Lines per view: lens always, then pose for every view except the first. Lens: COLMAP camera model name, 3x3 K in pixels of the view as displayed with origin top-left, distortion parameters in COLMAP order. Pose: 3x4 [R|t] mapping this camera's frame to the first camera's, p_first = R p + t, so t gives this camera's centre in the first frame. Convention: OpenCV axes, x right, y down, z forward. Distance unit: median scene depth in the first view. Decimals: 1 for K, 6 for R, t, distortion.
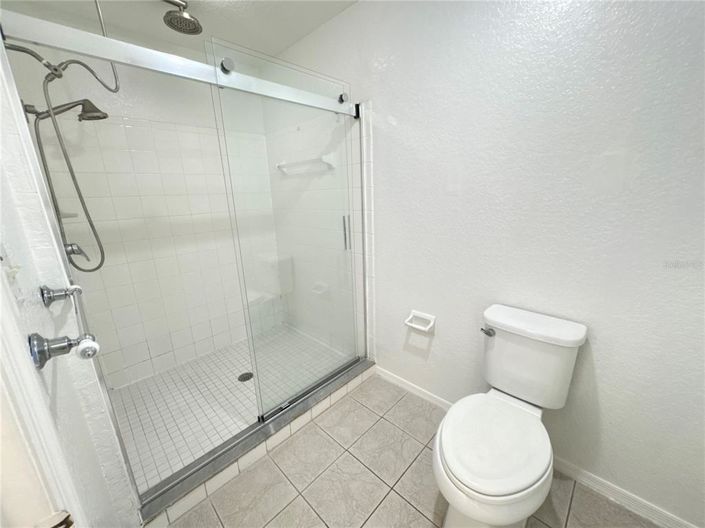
lens RADIAL K [[281.0, 0, 356.9], [0, 281.0, 266.0], [0, 0, 1]] dist [-0.002451, 0.000150]
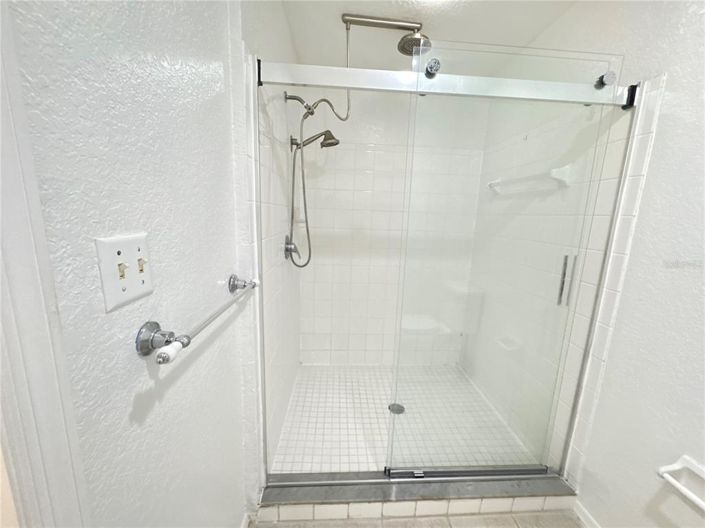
lens RADIAL K [[281.0, 0, 357.3], [0, 281.0, 265.2], [0, 0, 1]] dist [-0.002451, 0.000150]
pose [[0.730858, 0.182303, -0.657732, 0.034763], [-0.231617, 0.972730, 0.012242, -0.050178], [0.642028, 0.143395, 0.753152, 0.188115]]
